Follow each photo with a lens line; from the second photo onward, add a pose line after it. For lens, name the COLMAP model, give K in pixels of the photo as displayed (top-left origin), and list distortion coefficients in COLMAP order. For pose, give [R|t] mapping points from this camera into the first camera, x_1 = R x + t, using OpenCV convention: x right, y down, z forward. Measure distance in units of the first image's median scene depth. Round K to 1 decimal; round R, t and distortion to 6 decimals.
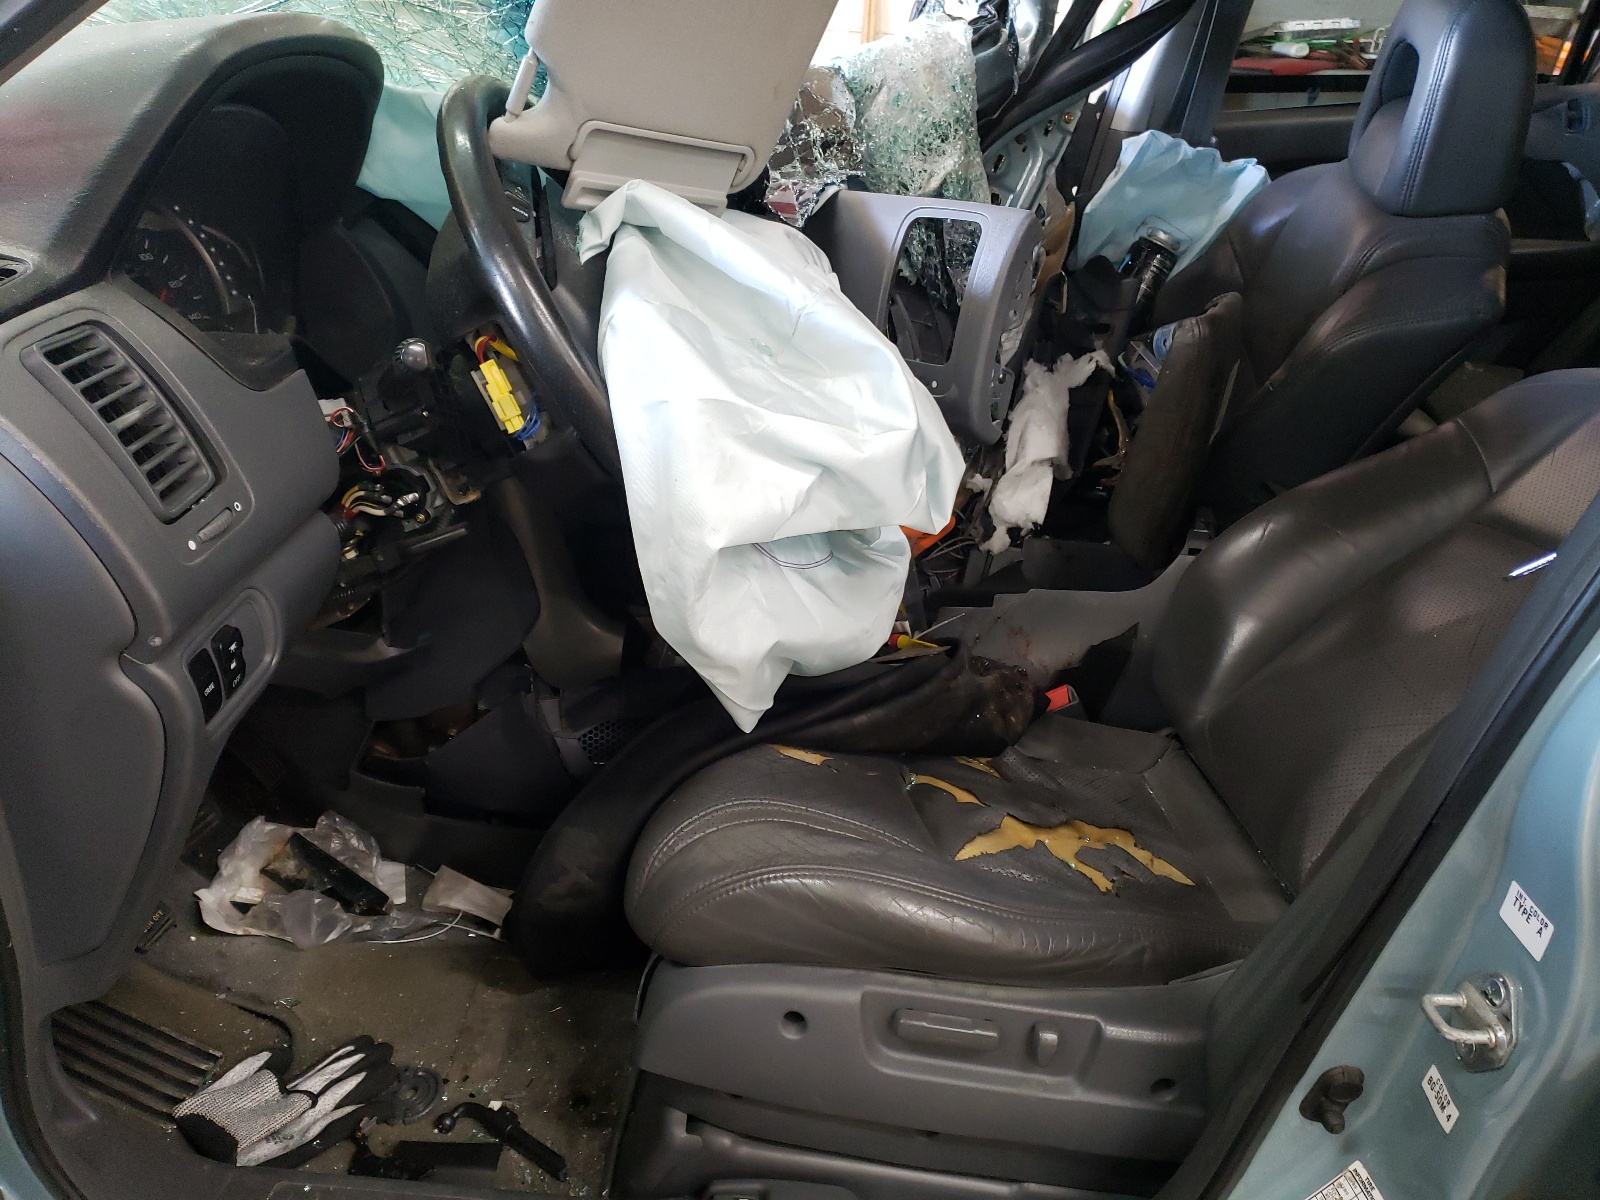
lens RADIAL K [[1204.0, 0, 803.5], [0, 1204.0, 607.8], [0, 0, 1]] dist [-0.002126, 0.018054]
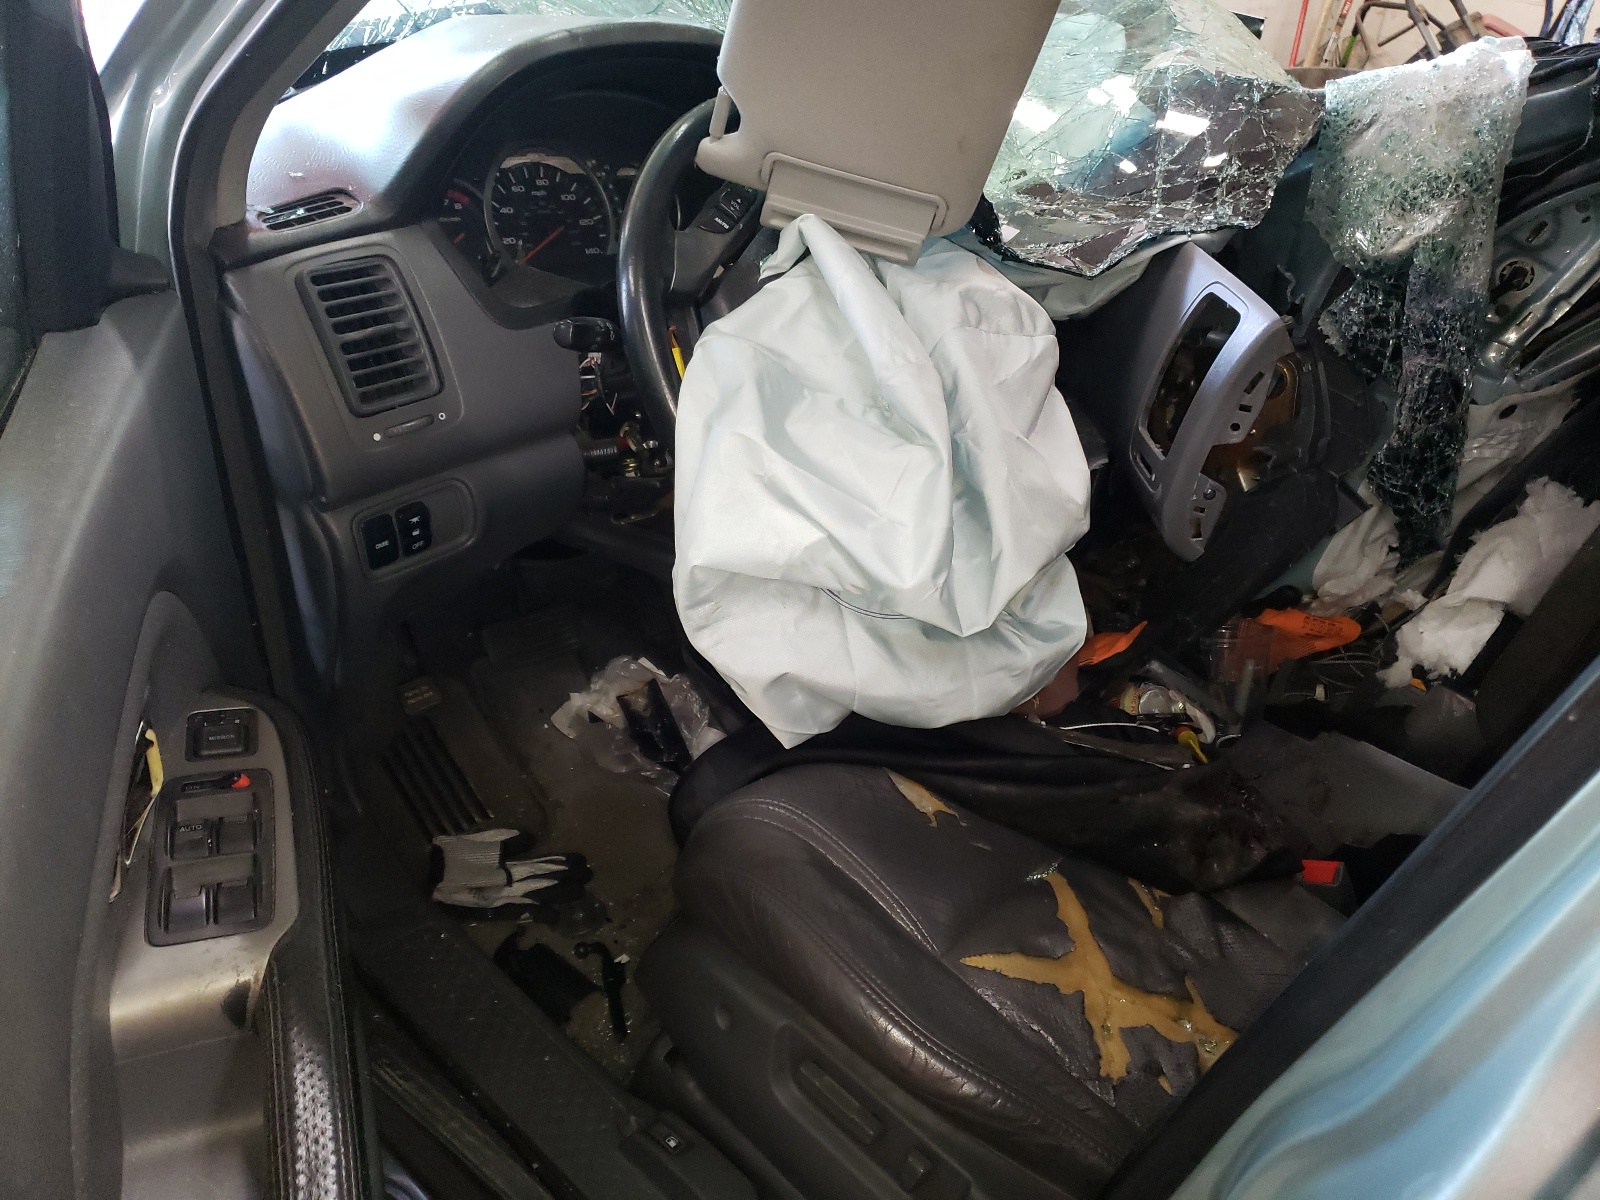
lens RADIAL K [[1204.0, 0, 799.6], [0, 1204.0, 592.7], [0, 0, 1]] dist [-0.002126, 0.018054]
pose [[0.775882, 0.339396, -0.531806, 0.376557], [-0.312240, 0.939063, 0.143761, -0.140480], [0.548191, 0.054510, 0.834575, 0.104741]]
